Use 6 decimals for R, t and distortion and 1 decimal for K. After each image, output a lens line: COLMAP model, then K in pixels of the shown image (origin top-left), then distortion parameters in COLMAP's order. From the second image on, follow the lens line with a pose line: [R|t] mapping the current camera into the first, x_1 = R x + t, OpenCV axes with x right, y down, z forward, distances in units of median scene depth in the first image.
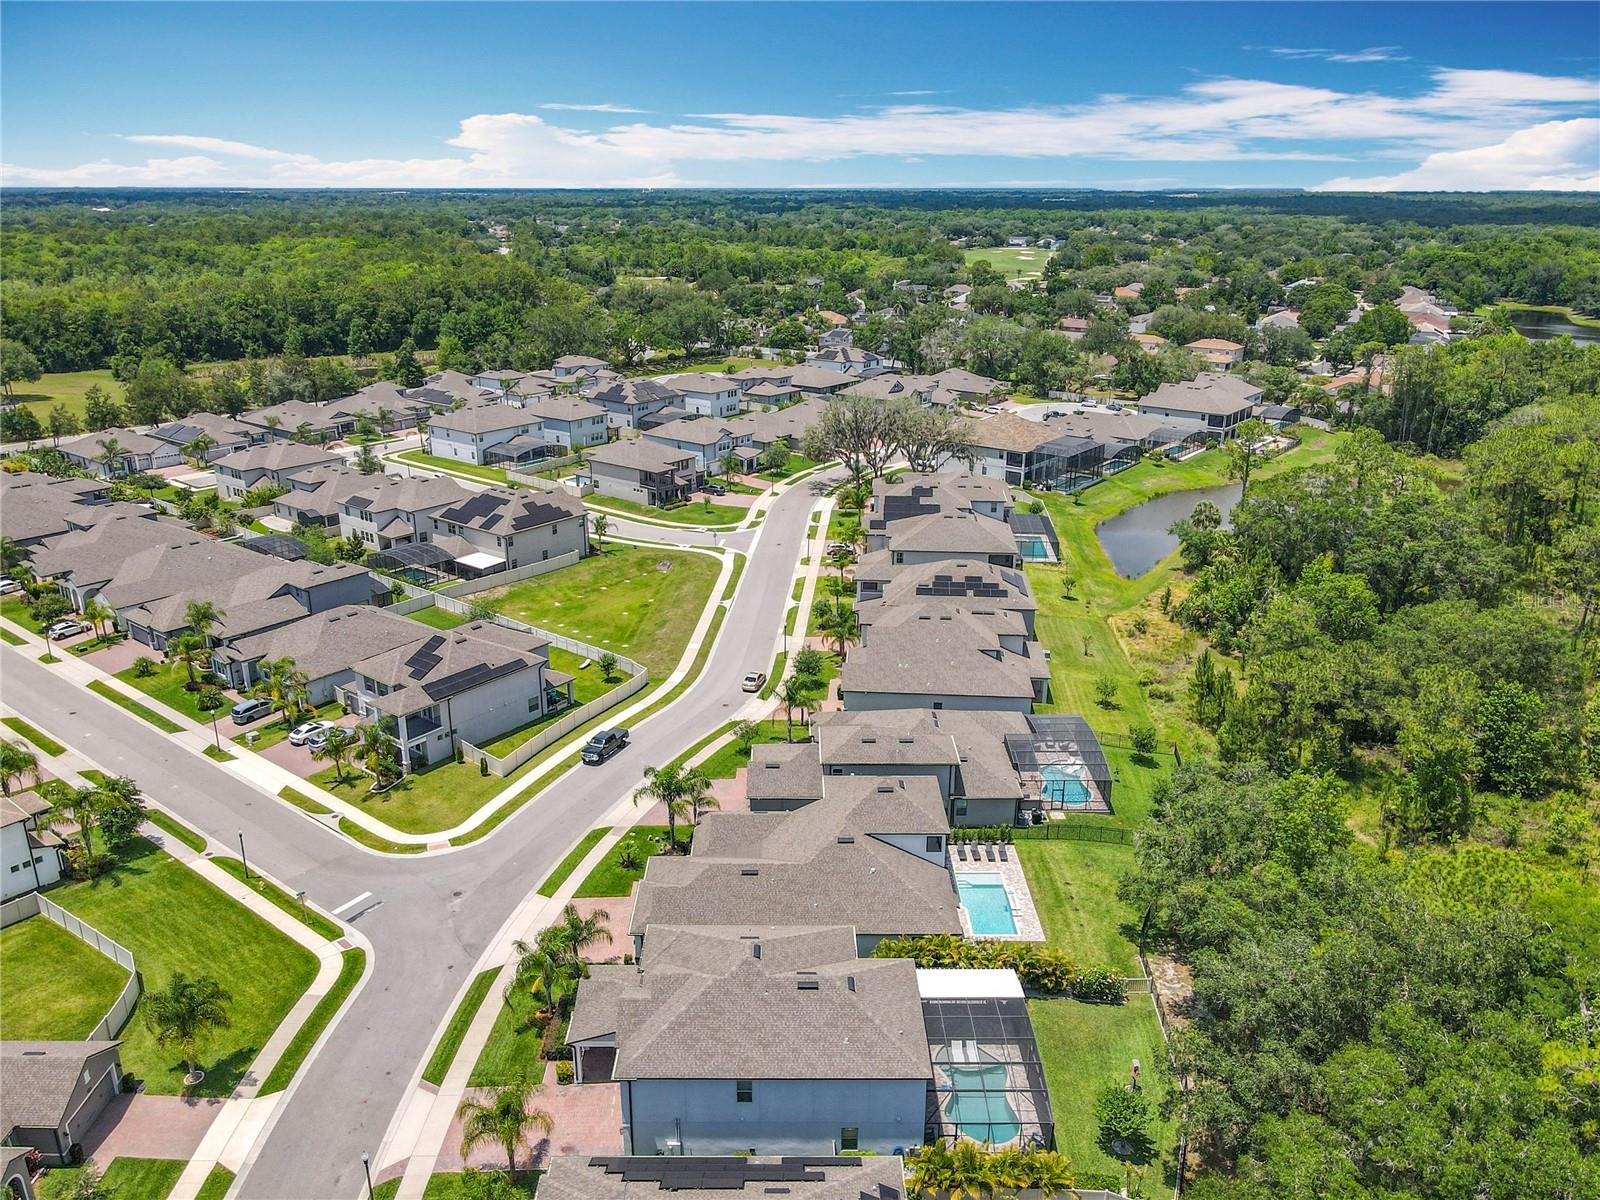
lens RADIAL K [[1188.9, 0, 800.0], [0, 1188.9, 600.0], [0, 0, 1]] dist [0.011960, 0.008422]
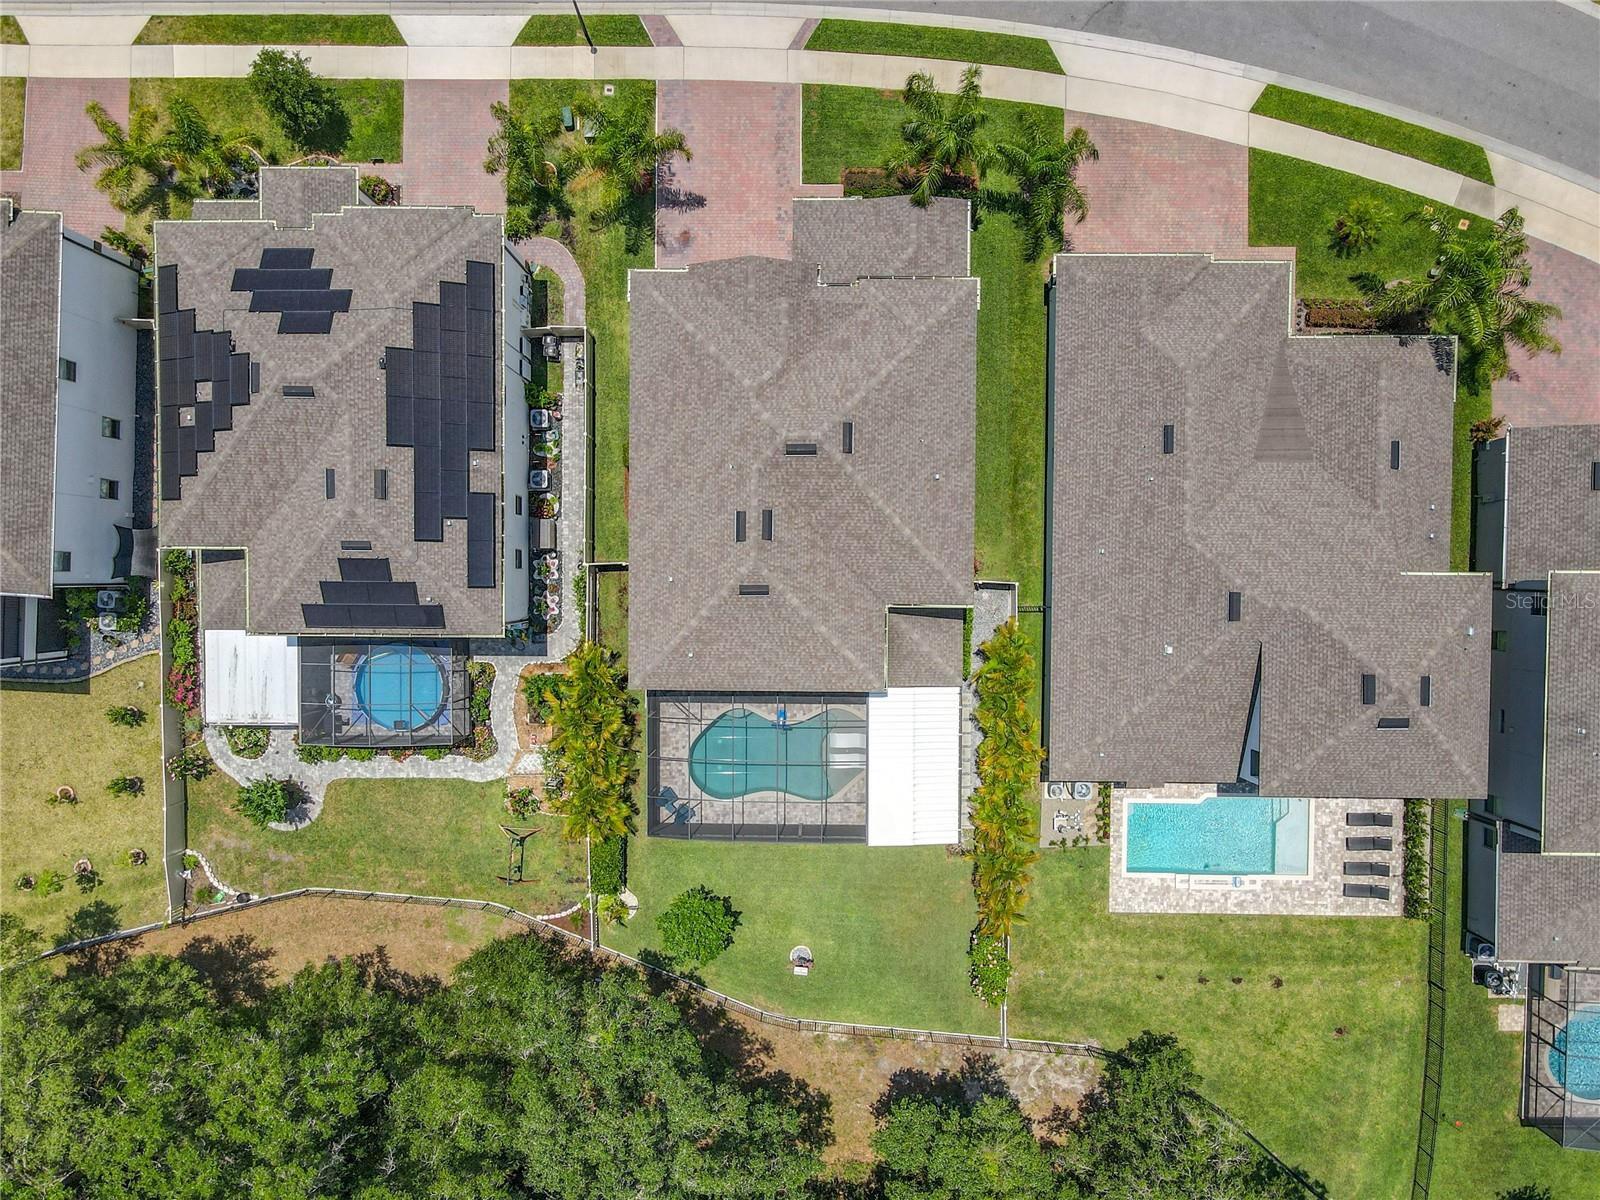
lens RADIAL K [[1170.3, 0, 808.4], [0, 1170.3, 620.9], [0, 0, 1]] dist [0.003687, 0.002984]
pose [[-0.012283, 0.999401, 0.032355, 0.030367], [-0.316336, -0.034580, 0.948017, -0.262407], [0.948568, 0.001409, 0.316572, 0.654997]]
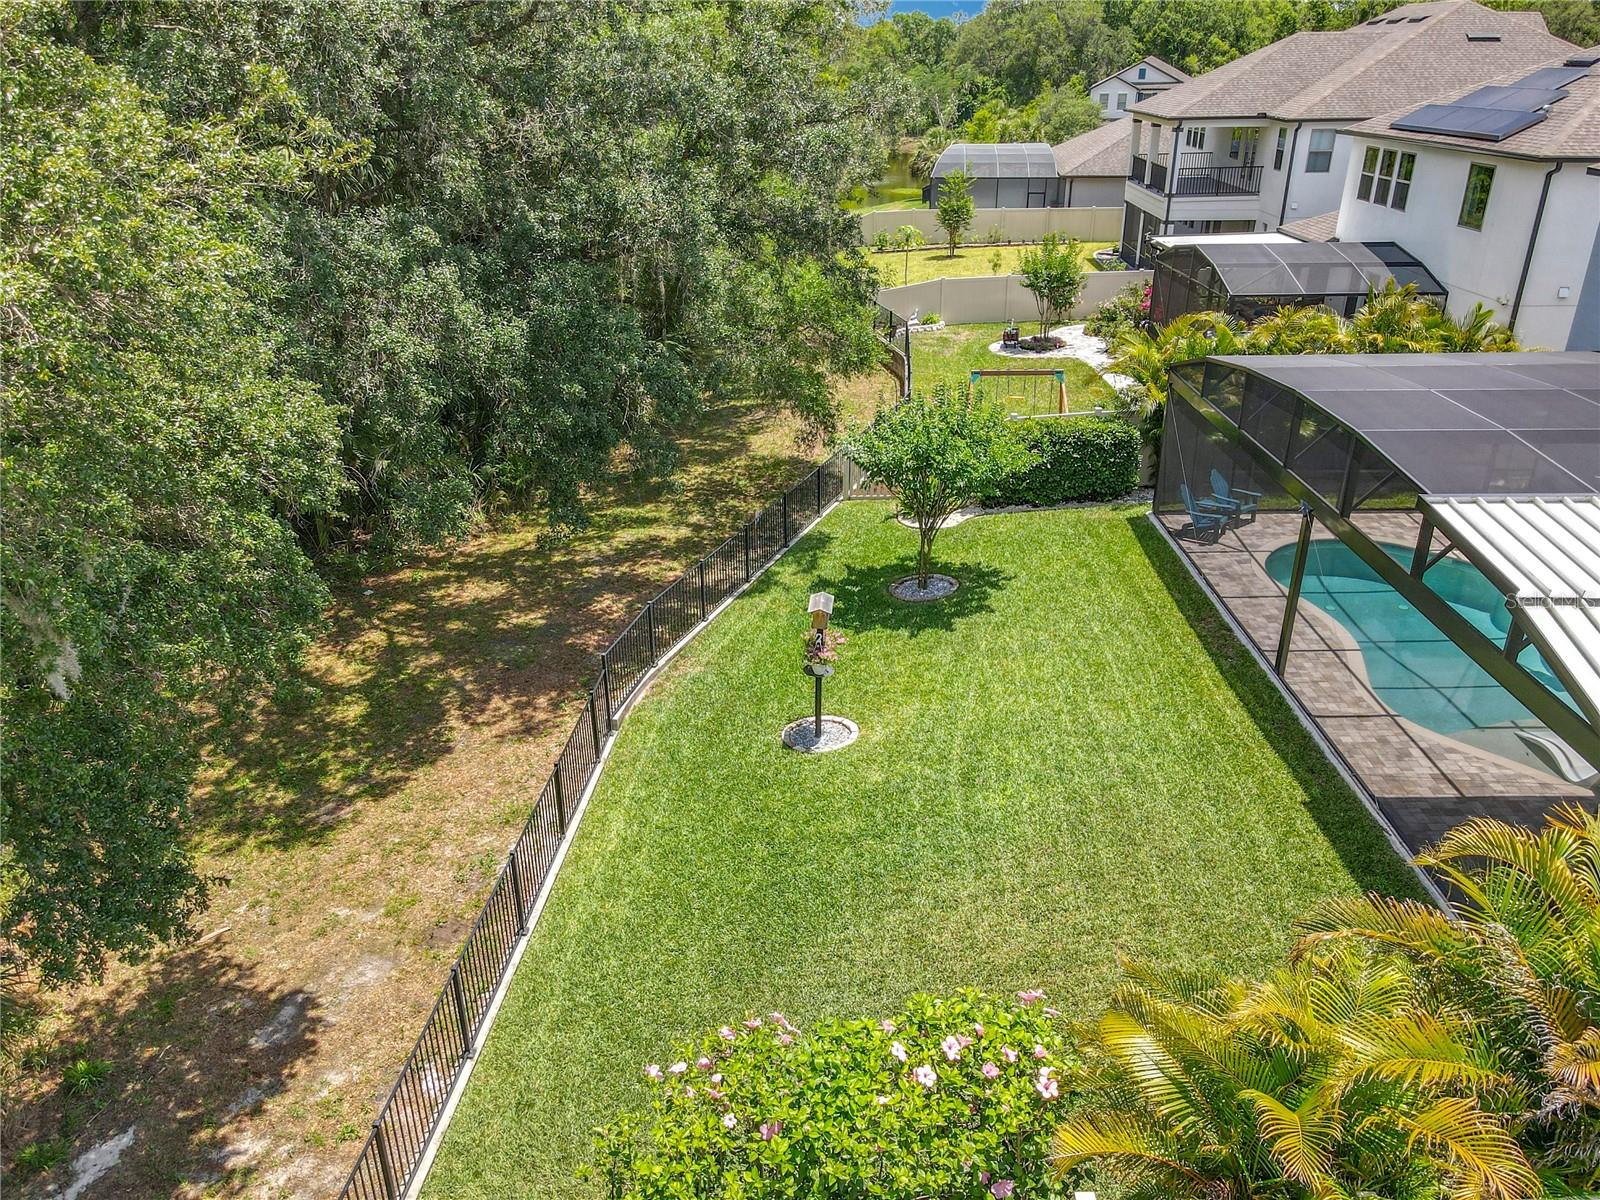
lens RADIAL K [[1188.9, 0, 800.0], [0, 1188.9, 600.0], [0, 0, 1]] dist [0.011960, 0.008422]
pose [[-0.999937, 0.000257, 0.011219, 0.237678], [0.007960, 0.720972, 0.692918, 0.186662], [-0.007910, 0.692964, -0.720929, 0.987851]]
